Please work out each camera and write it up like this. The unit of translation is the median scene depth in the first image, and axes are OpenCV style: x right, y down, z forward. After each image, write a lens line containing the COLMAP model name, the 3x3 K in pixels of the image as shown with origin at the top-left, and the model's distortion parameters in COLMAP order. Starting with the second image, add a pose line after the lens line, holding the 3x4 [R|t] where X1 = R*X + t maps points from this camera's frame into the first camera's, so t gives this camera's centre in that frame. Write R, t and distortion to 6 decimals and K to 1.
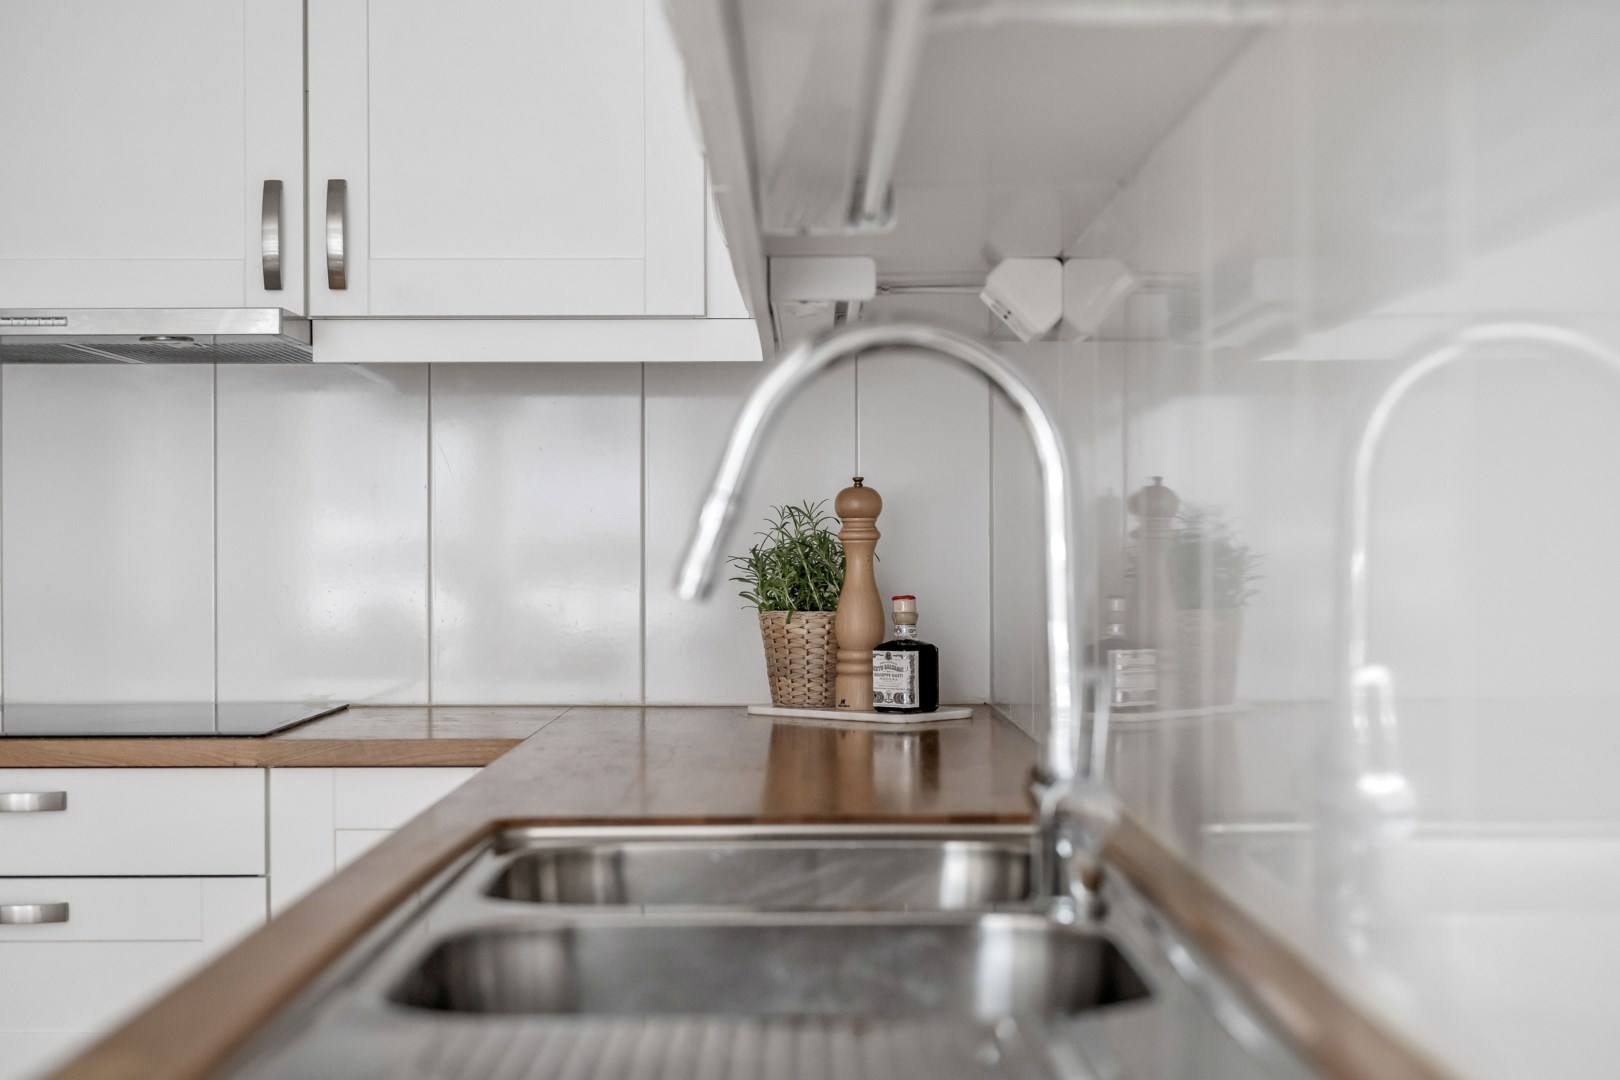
lens RADIAL K [[2395.6, 0, 810.0], [0, 2395.6, 540.0], [0, 0, 1]] dist [-0.014640, 0.072979]
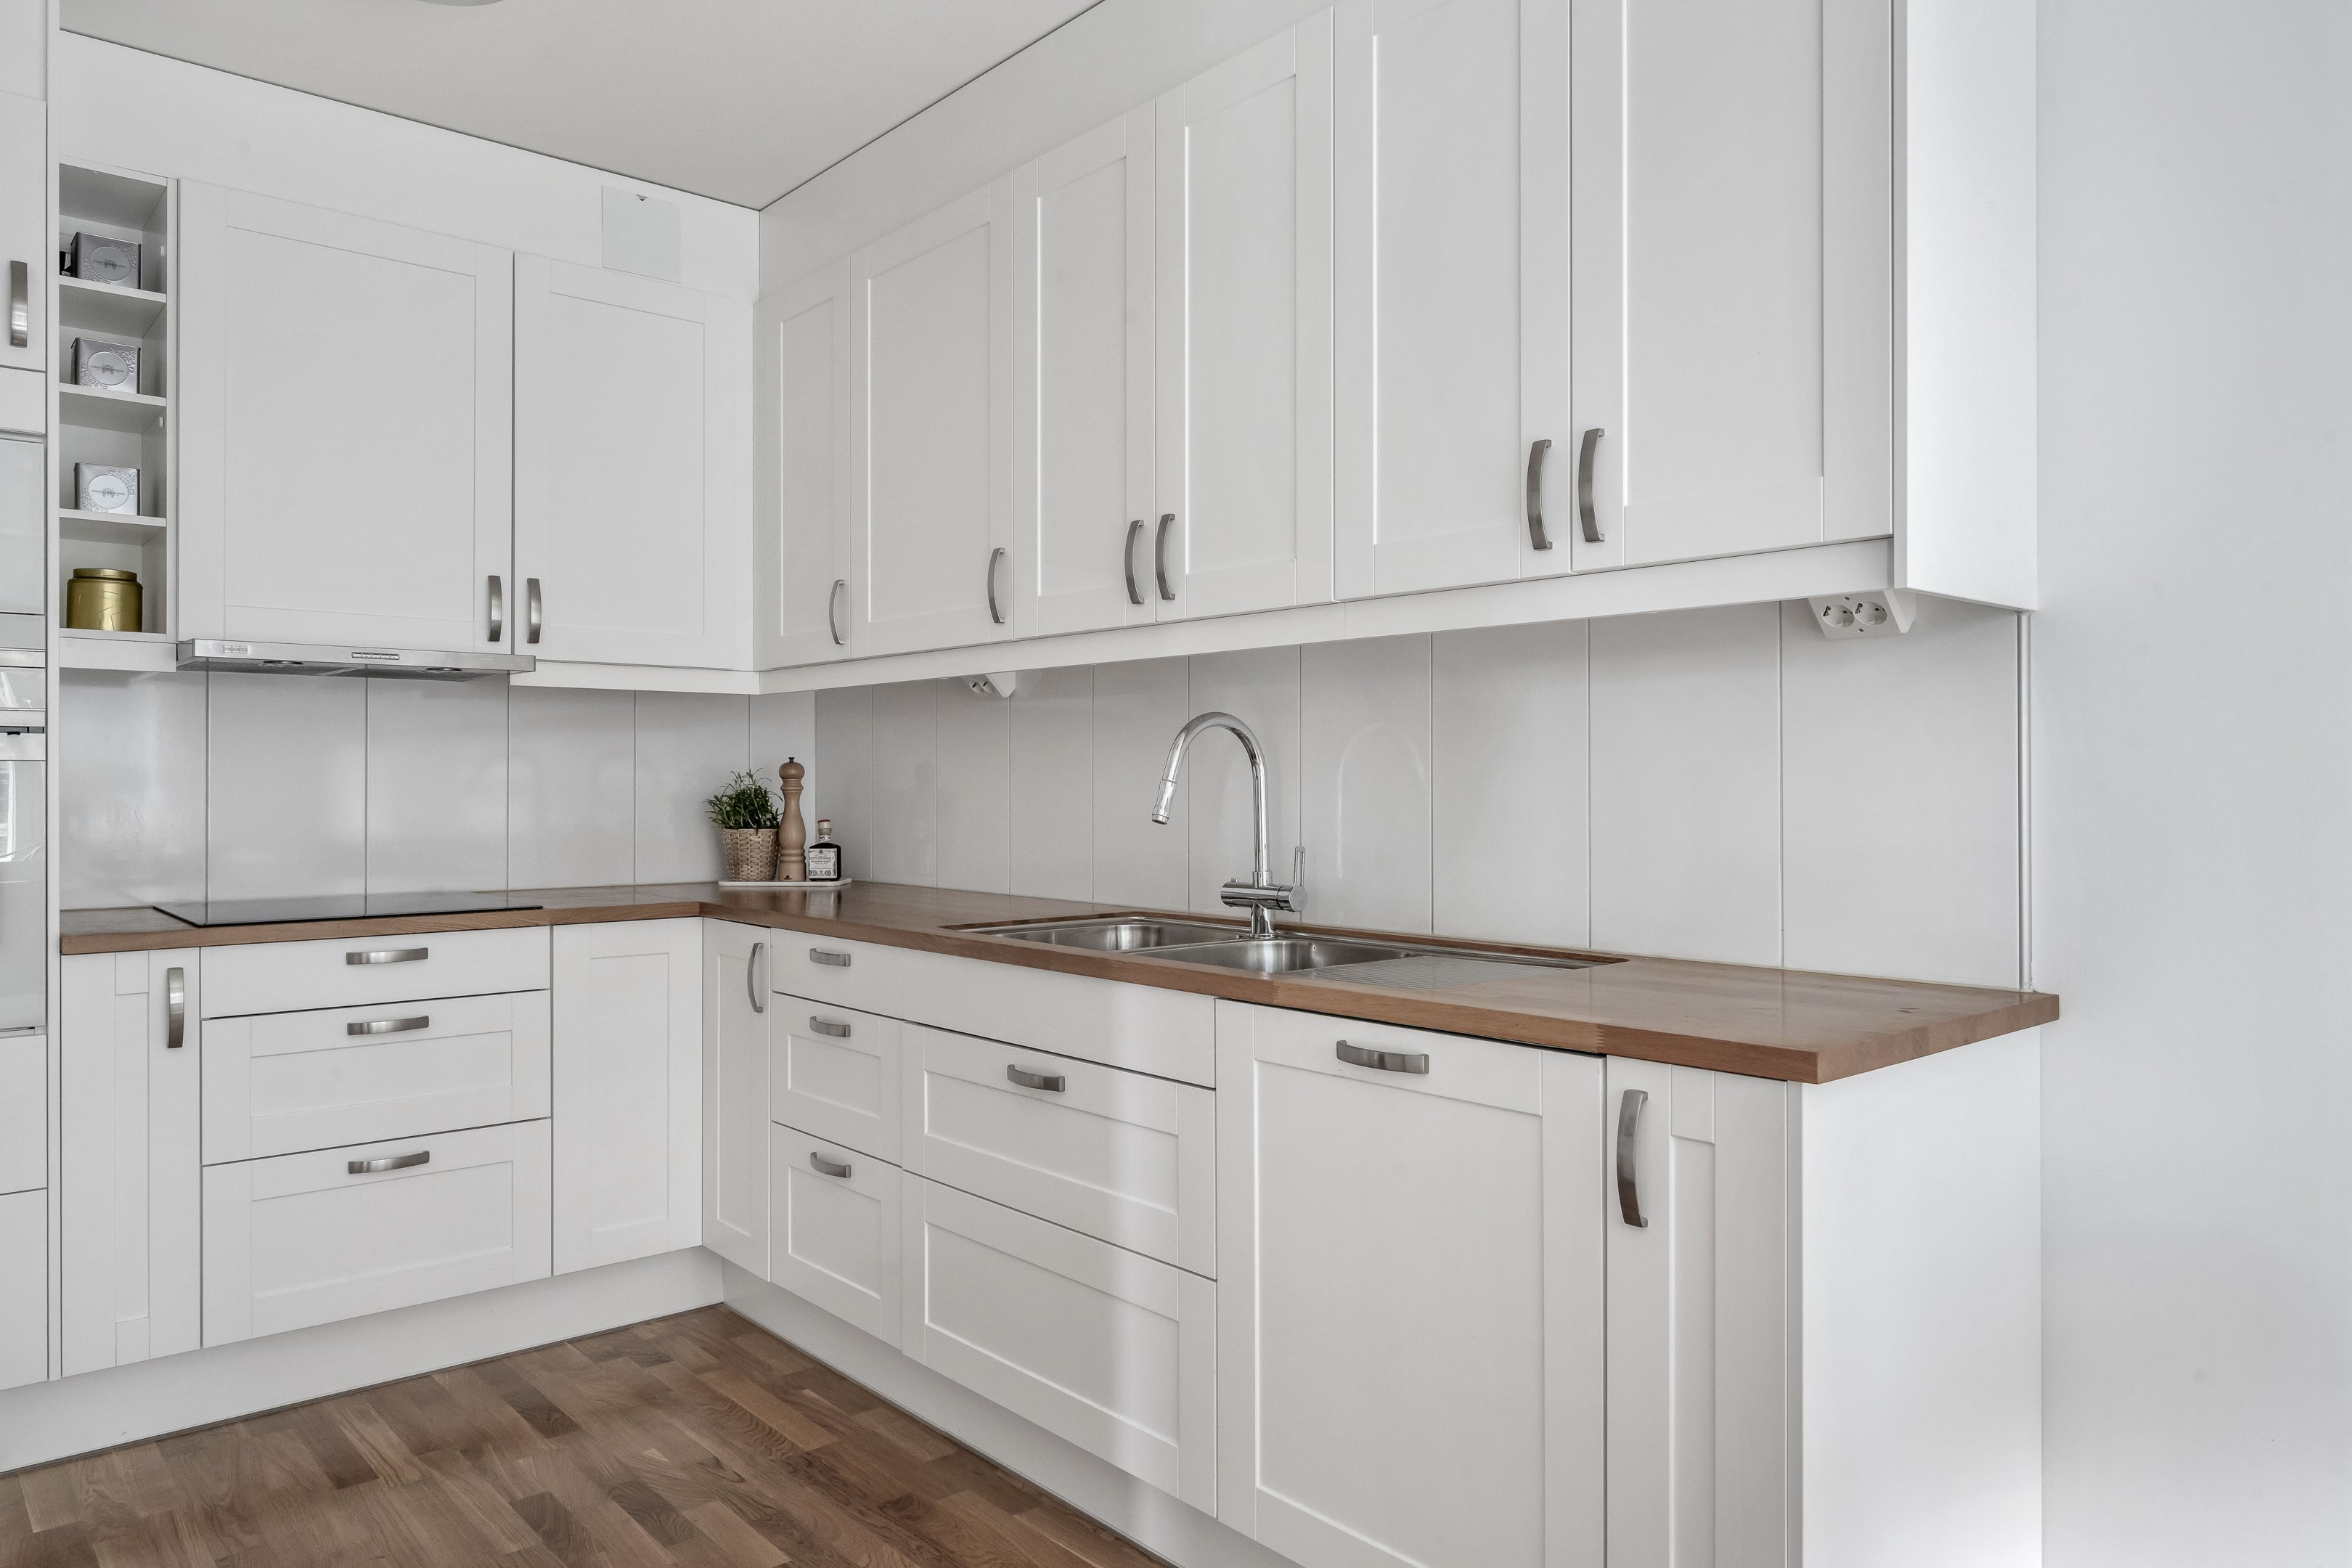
lens RADIAL K [[1522.7, 0, 1176.0], [0, 1522.7, 784.0], [0, 0, 1]] dist [-0.000896, -0.002146]
pose [[0.761687, 0.000858, 0.647944, -0.541767], [-0.004357, 0.999983, 0.003798, -0.011442], [-0.647930, -0.005716, 0.761678, -0.110769]]
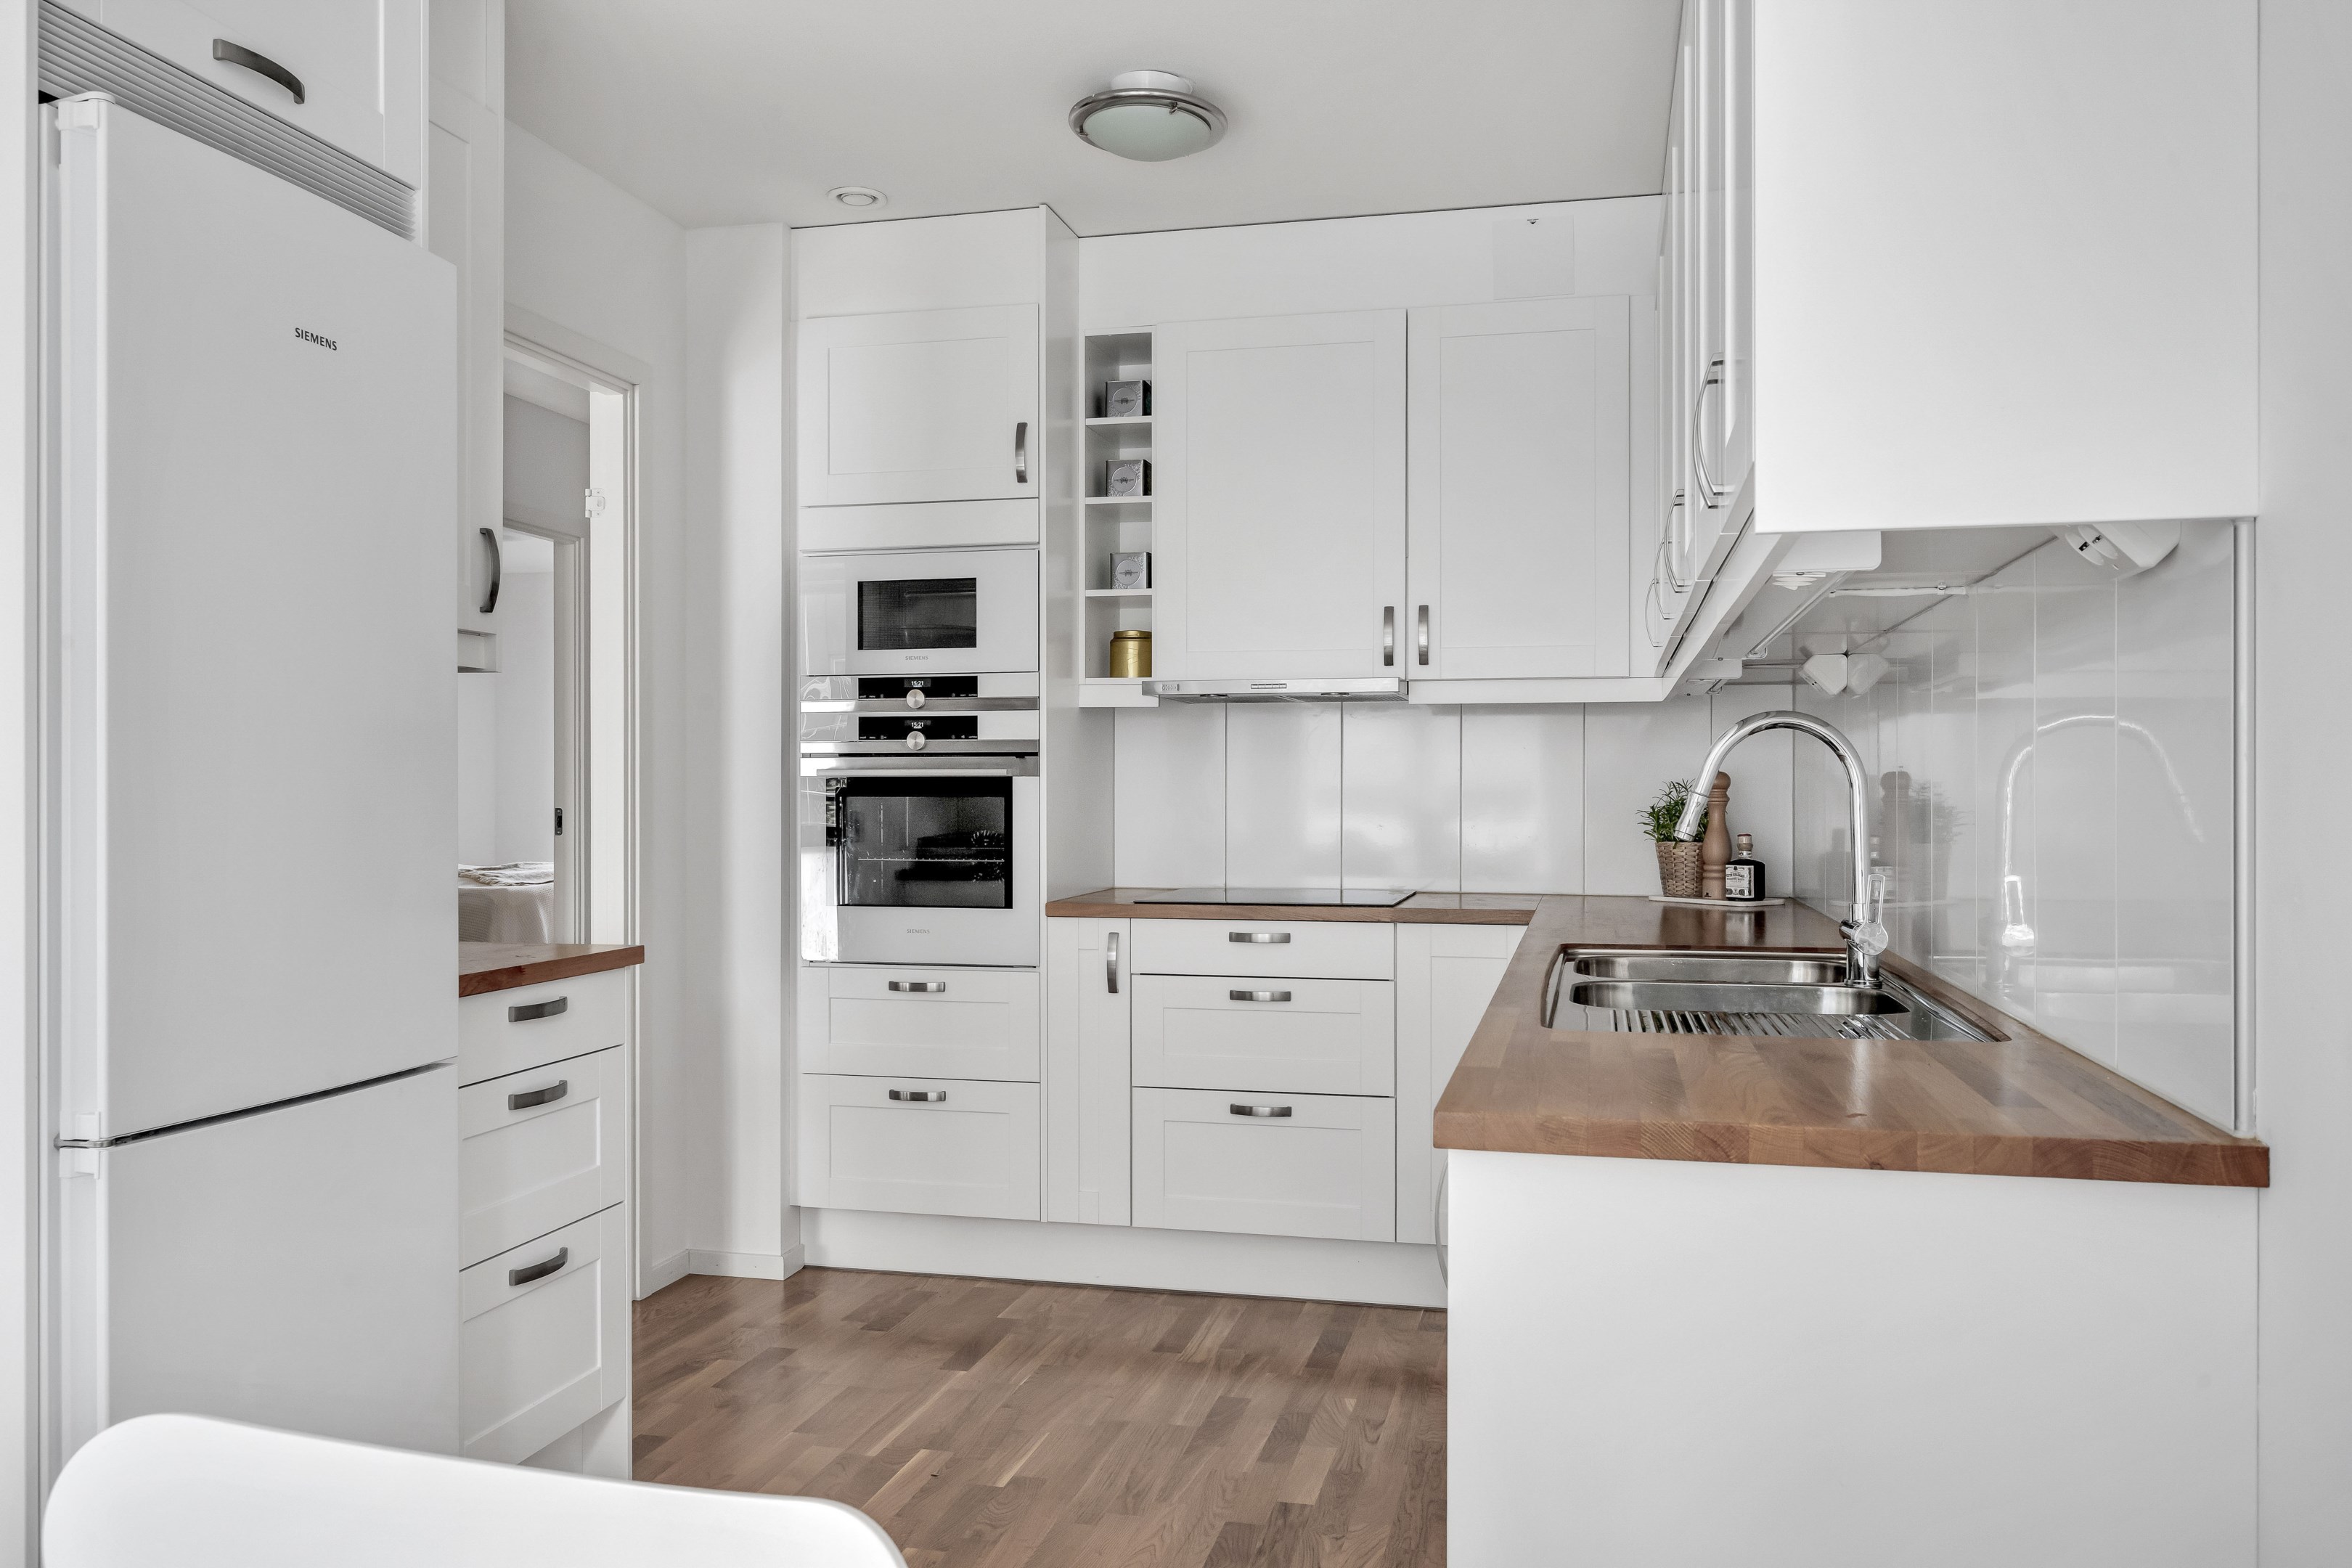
lens RADIAL K [[1743.7, 0, 1176.0], [0, 1743.7, 784.0], [0, 0, 1]] dist [-0.018972, 0.001870]
pose [[0.970605, 0.003055, -0.240659, -0.058968], [-0.002811, 0.999995, 0.001359, -0.014054], [0.240662, -0.000643, 0.970609, -0.339343]]
